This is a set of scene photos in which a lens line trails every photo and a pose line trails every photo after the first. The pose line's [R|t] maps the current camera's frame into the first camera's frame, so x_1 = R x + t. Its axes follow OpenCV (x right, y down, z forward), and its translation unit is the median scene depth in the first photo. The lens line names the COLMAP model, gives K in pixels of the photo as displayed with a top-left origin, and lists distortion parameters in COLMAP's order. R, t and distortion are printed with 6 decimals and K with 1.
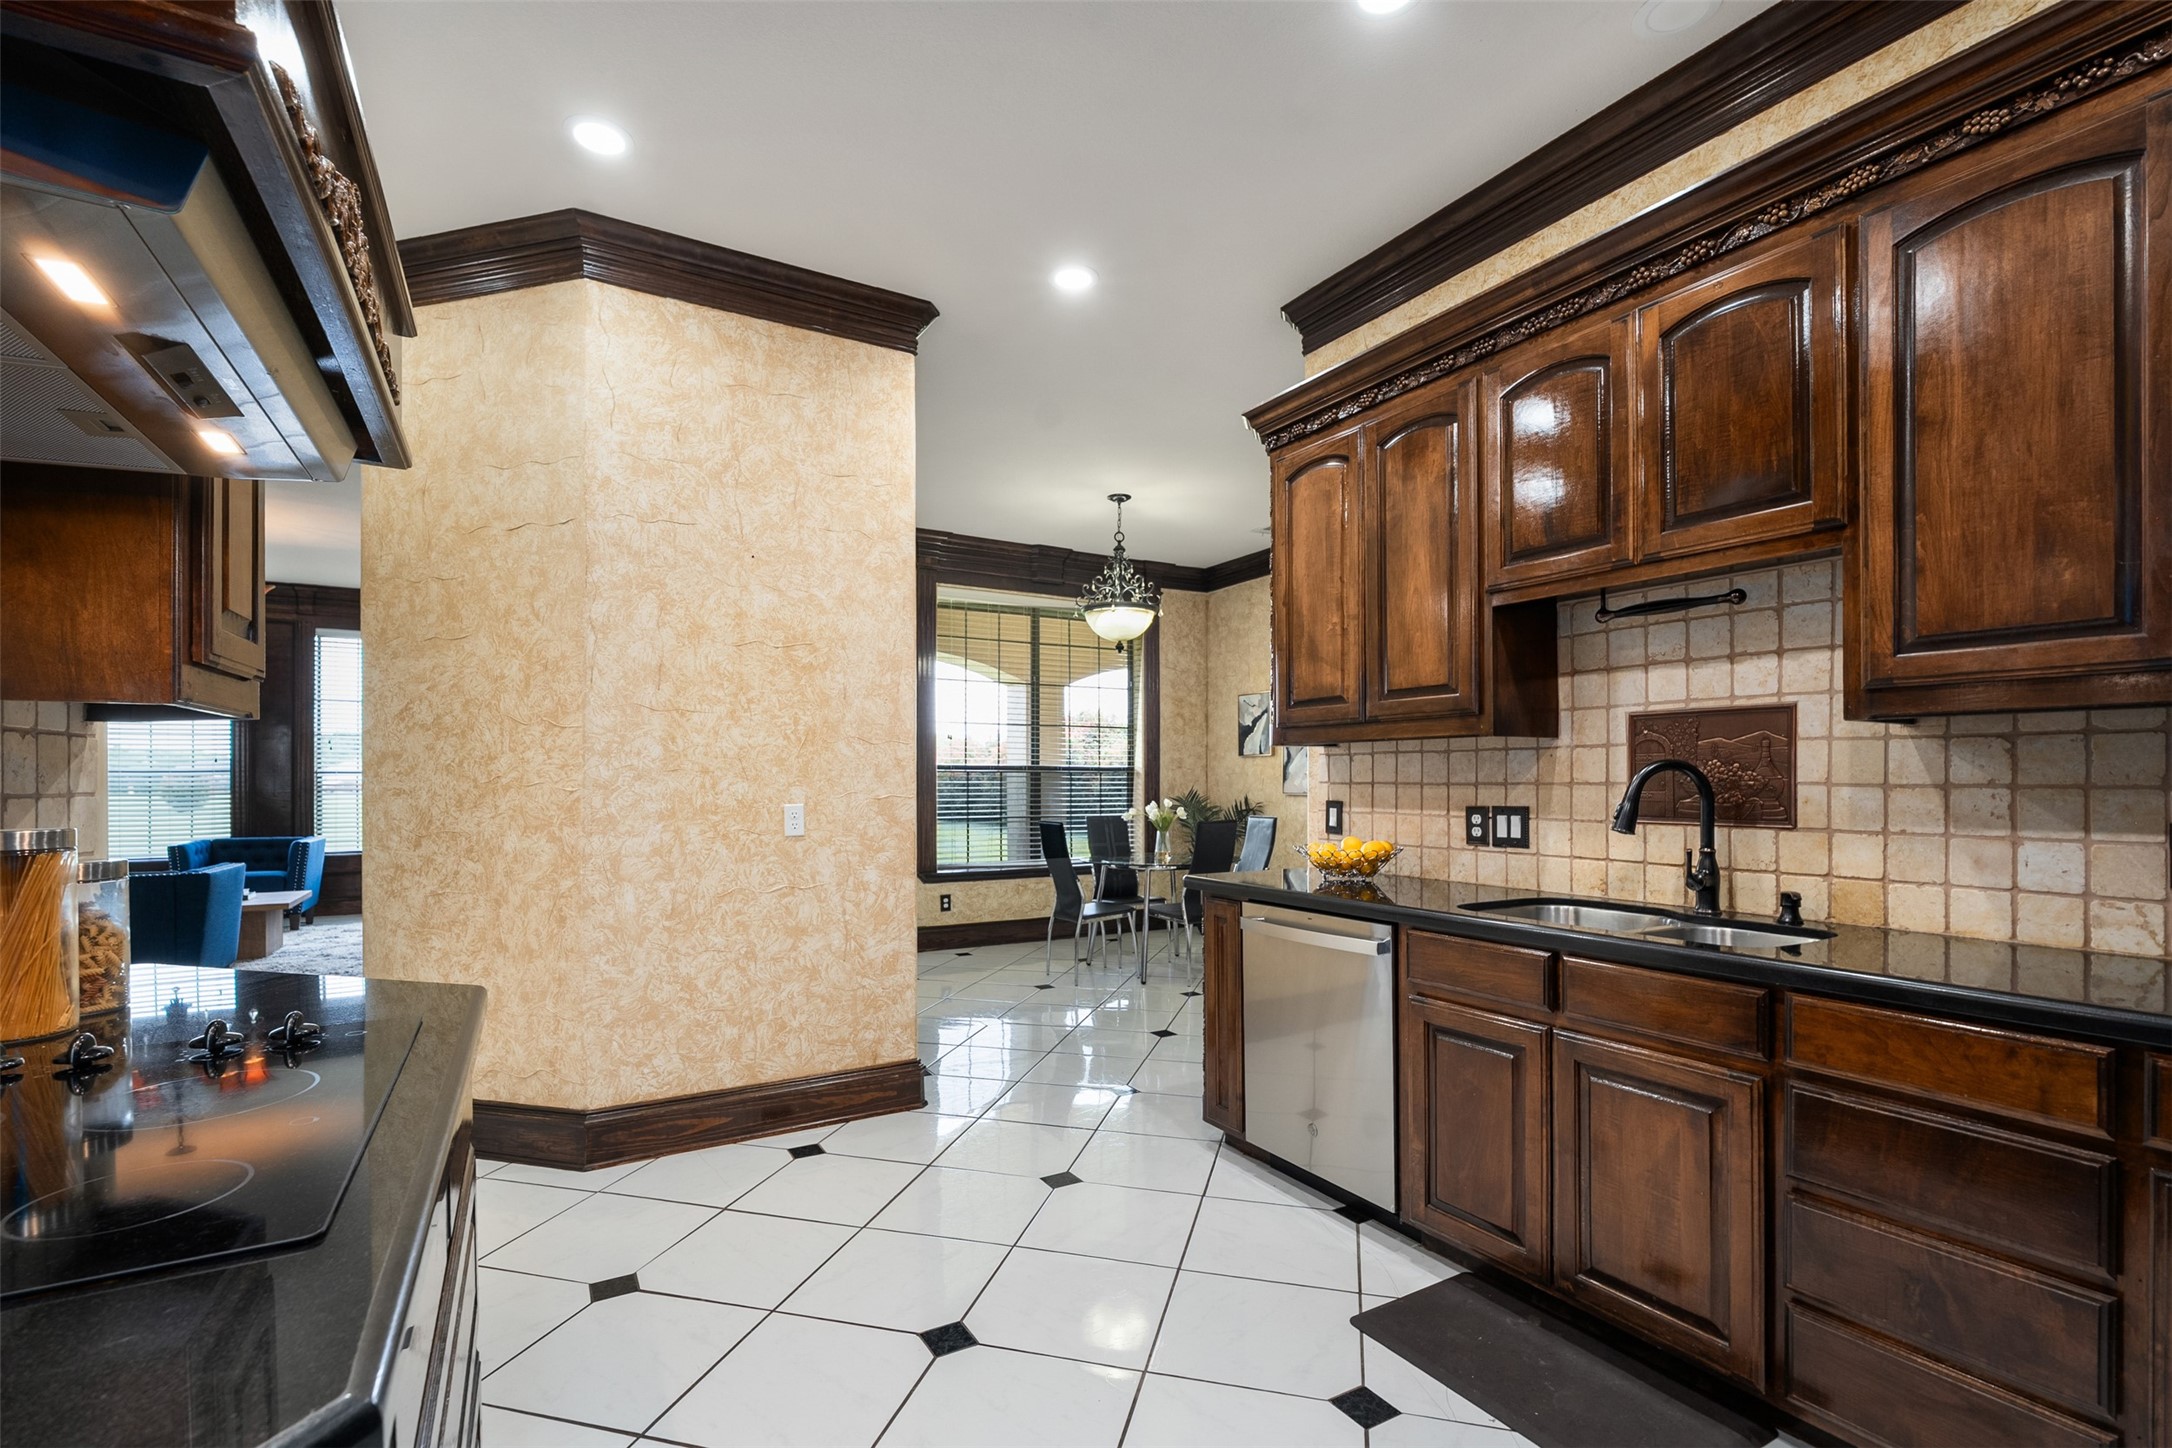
lens RADIAL K [[959.1, 0, 1069.6], [0, 959.1, 781.1], [0, 0, 1]] dist [-0.014012, 0.000965]
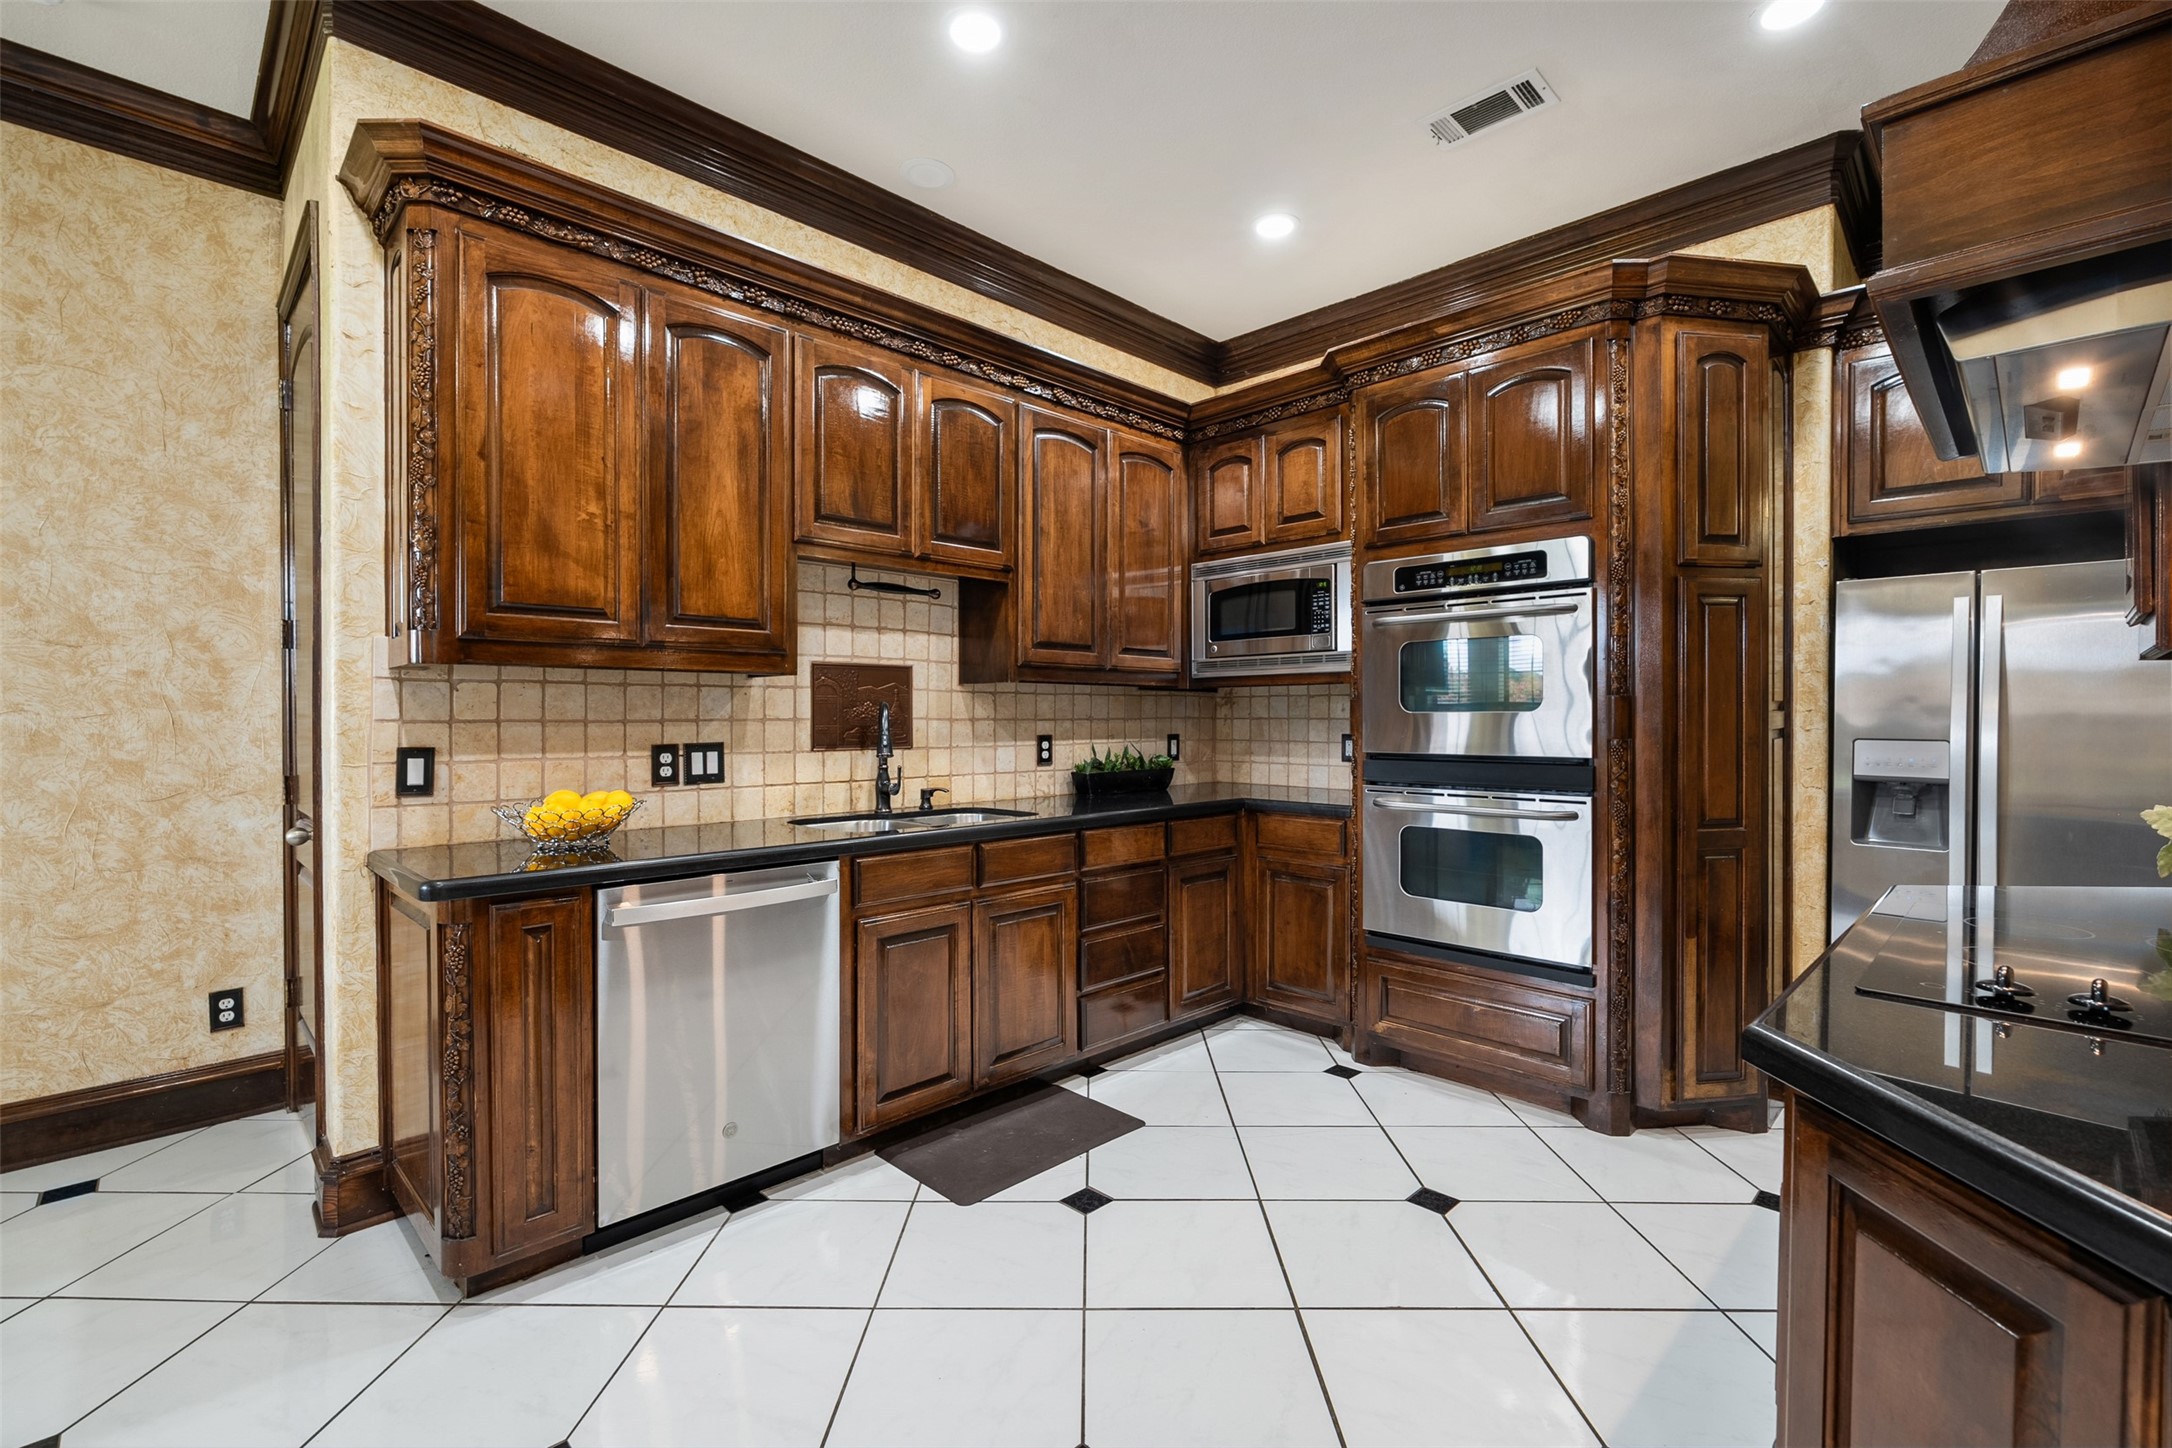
lens RADIAL K [[959.1, 0, 1080.5], [0, 959.1, 724.5], [0, 0, 1]] dist [-0.014012, 0.000965]
pose [[-0.258814, -0.007381, 0.965899, -0.653454], [0.002972, 0.999960, 0.008437, -0.000134], [-0.965922, 0.005054, -0.258782, 0.937923]]
